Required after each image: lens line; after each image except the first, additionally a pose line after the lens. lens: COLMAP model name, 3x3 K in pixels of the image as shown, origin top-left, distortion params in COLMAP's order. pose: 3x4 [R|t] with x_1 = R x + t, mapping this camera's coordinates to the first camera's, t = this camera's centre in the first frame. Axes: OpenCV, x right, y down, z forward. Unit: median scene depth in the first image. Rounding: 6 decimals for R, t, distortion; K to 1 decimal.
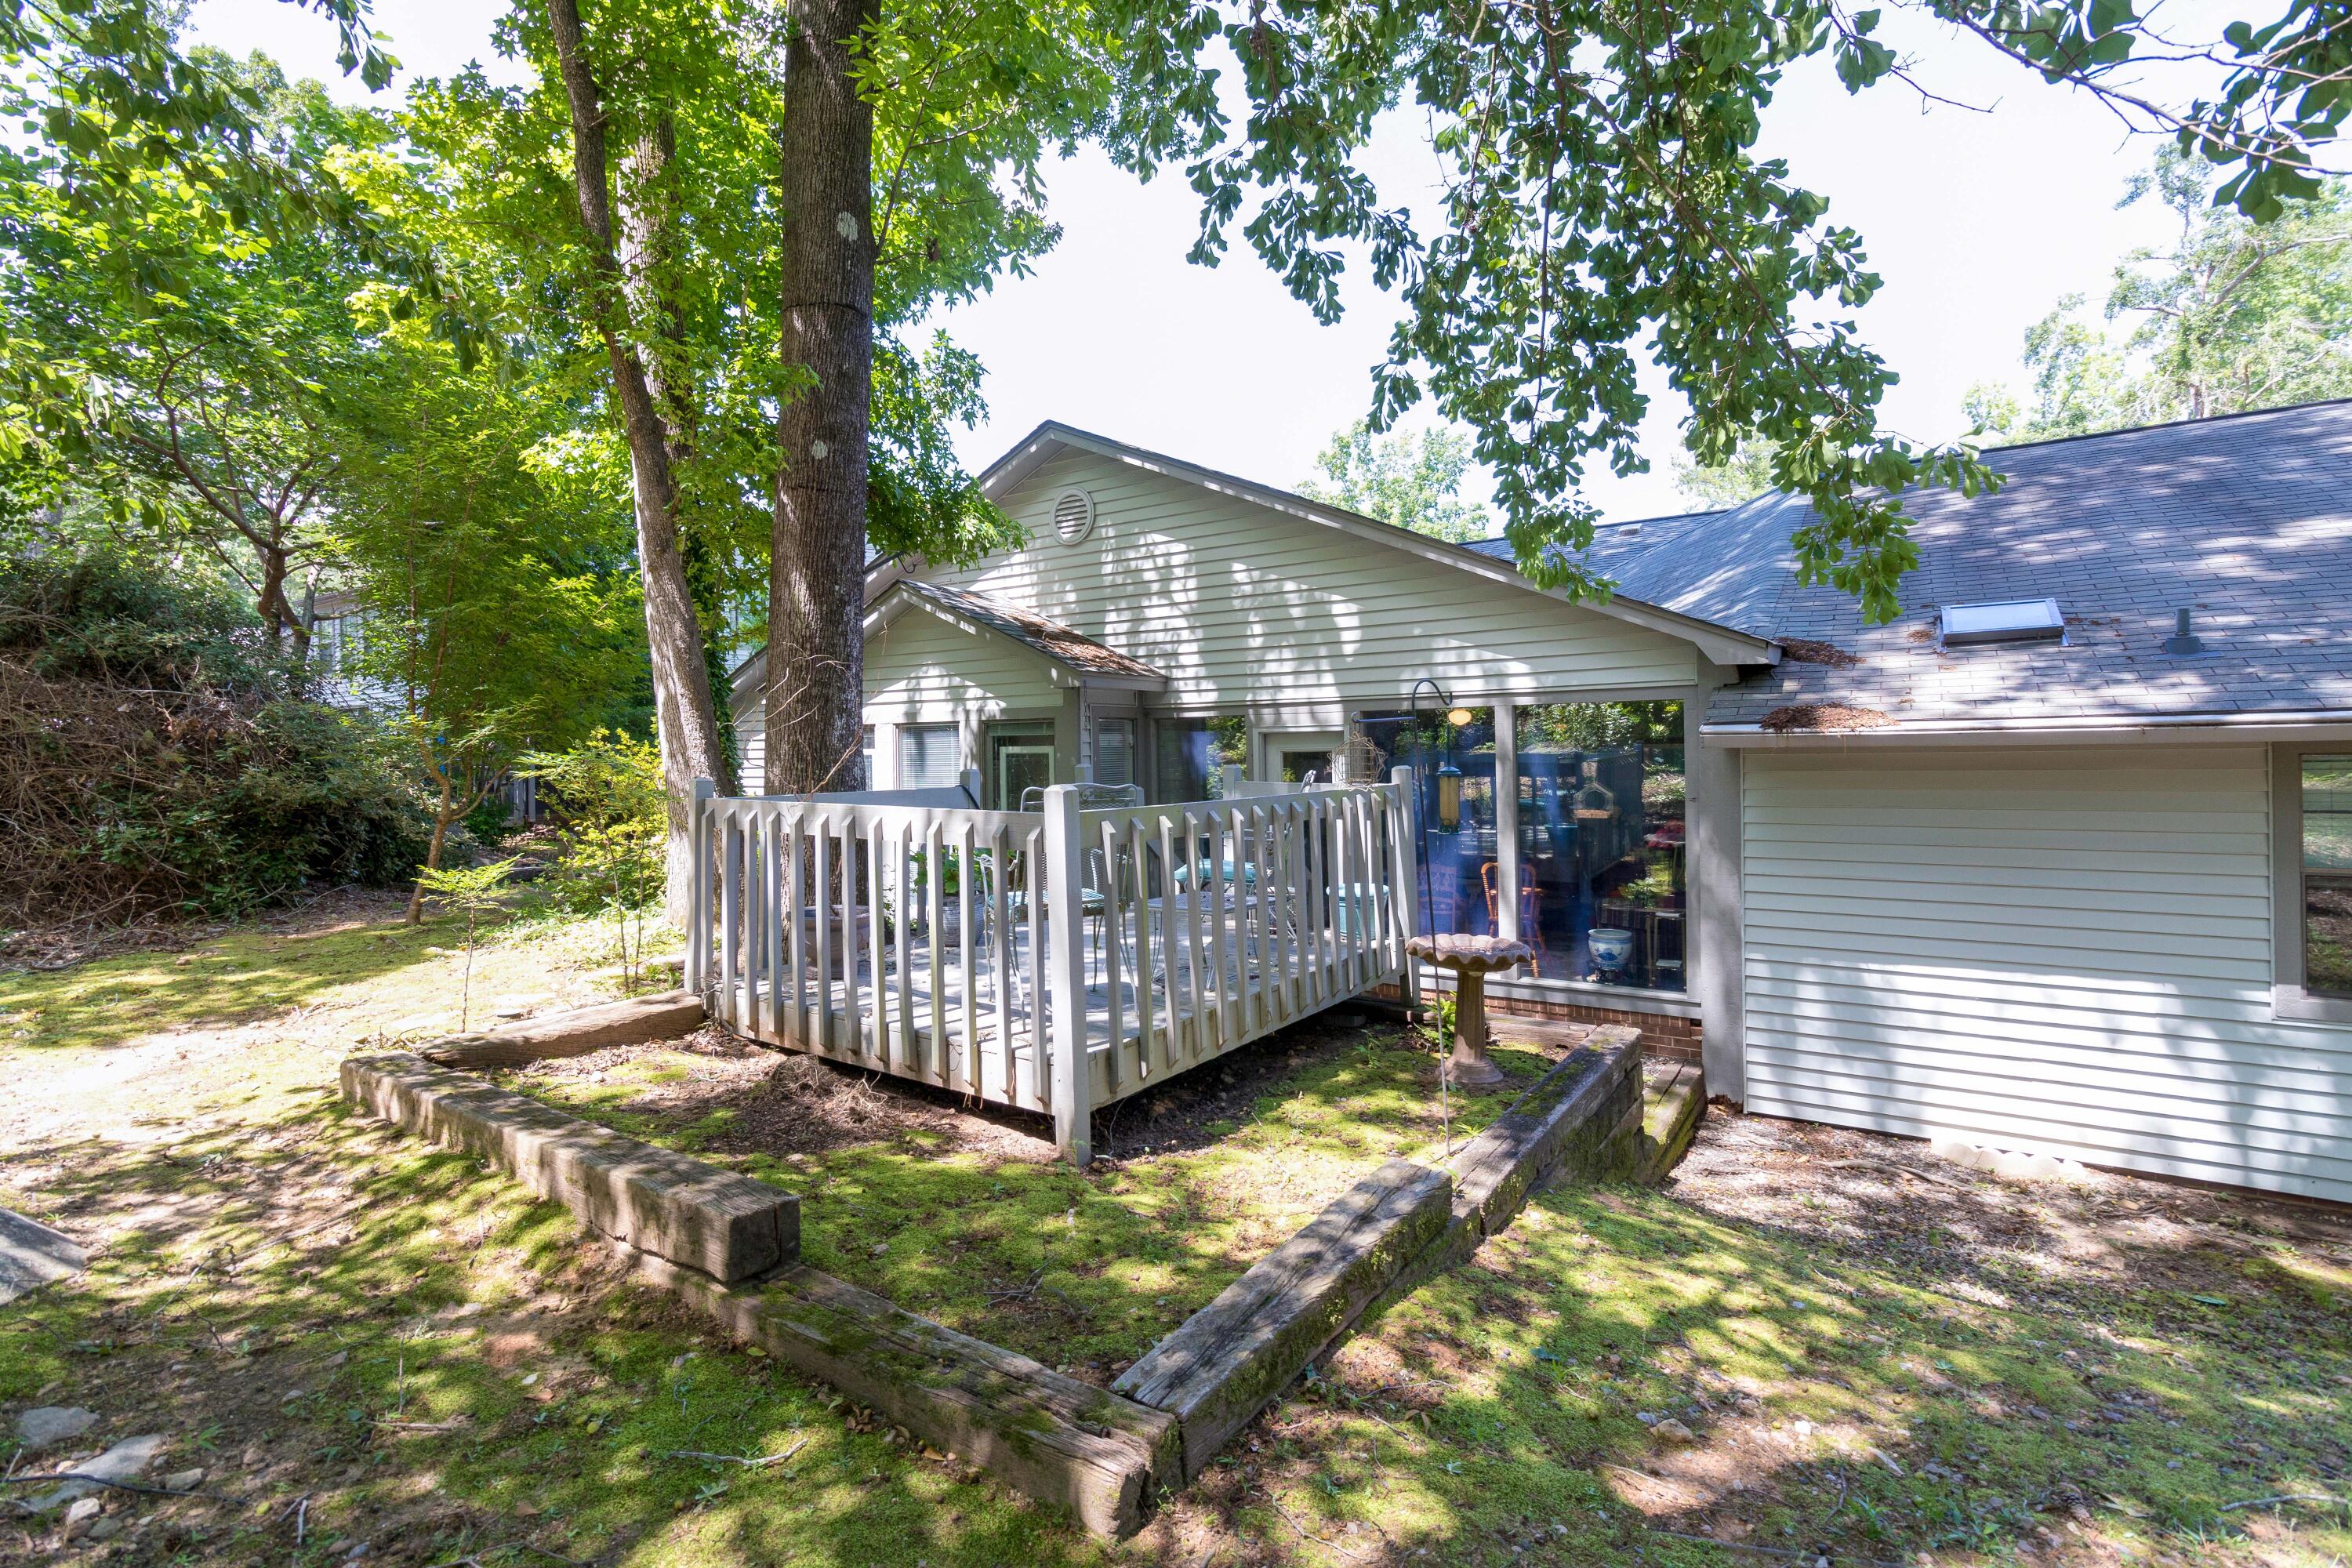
lens RADIAL K [[1047.0, 0, 1185.9], [0, 1047.0, 779.8], [0, 0, 1]] dist [0.001821, 0.000222]
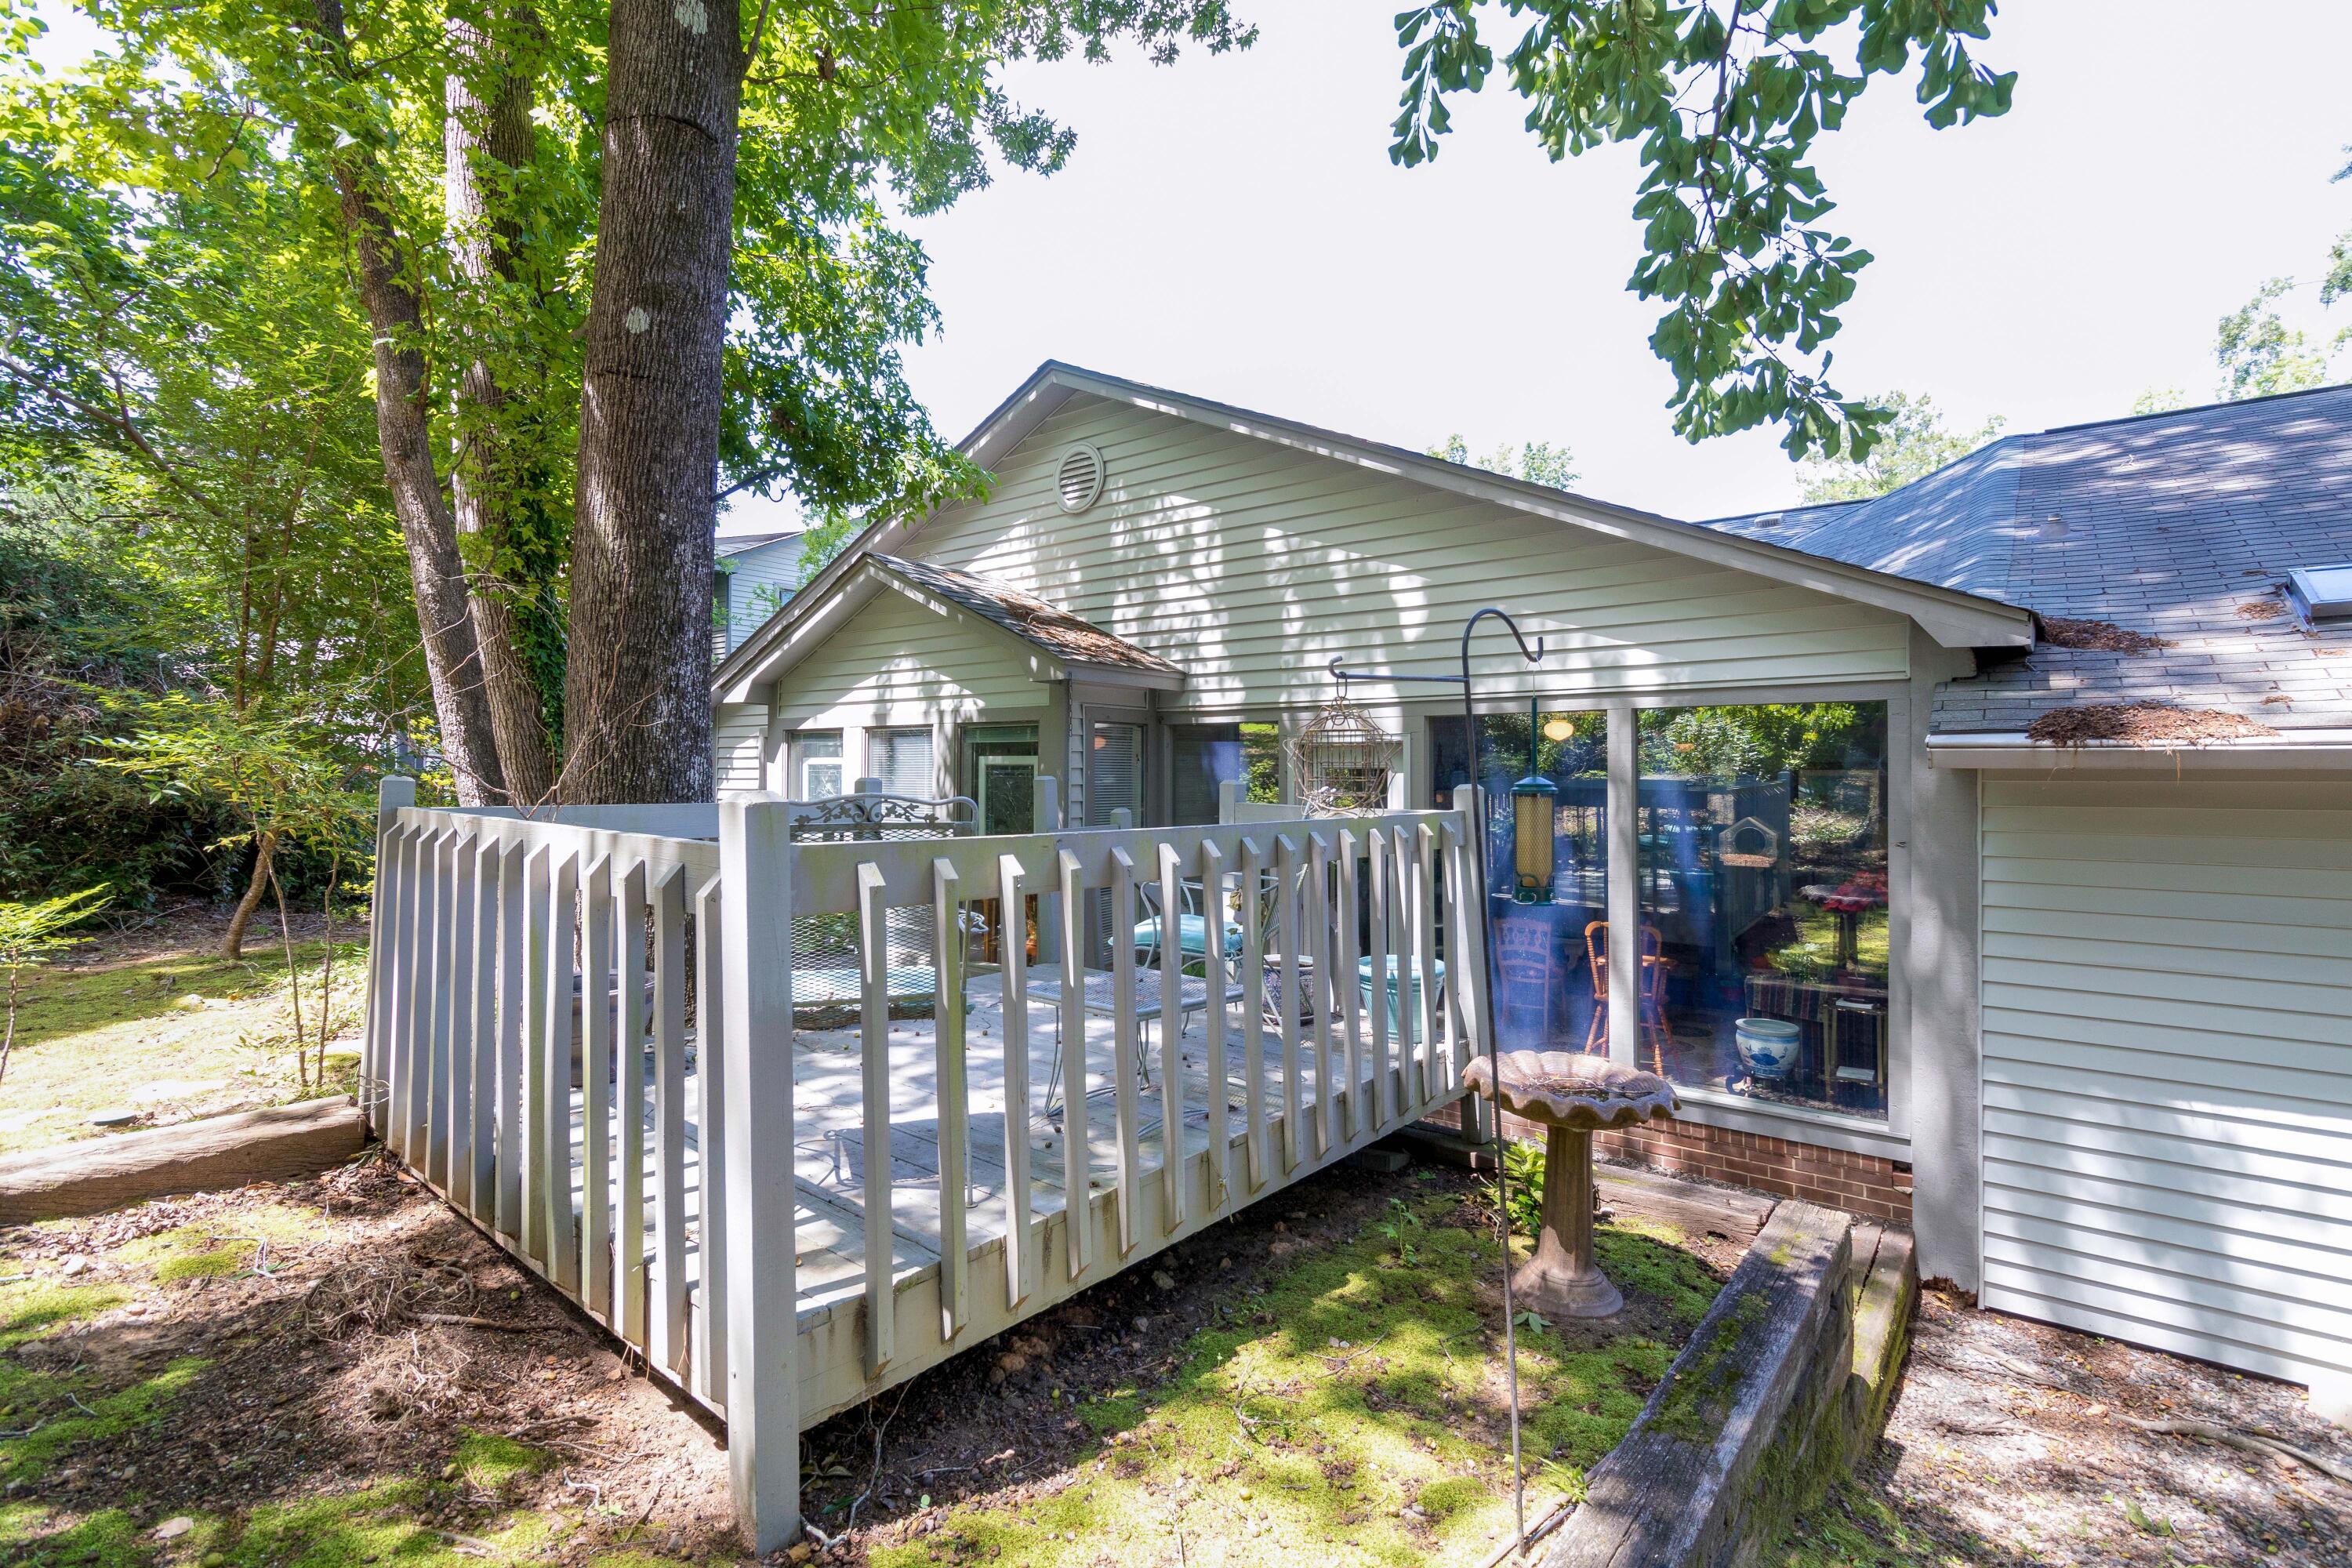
lens RADIAL K [[1073.3, 0, 1176.0], [0, 1073.3, 784.0], [0, 0, 1]] dist [0.001833, 0.000293]
pose [[0.996082, 0.020848, -0.085938, 0.054440], [-0.022504, 0.999579, -0.018340, 0.002380], [0.085520, 0.020202, 0.996132, 0.206753]]
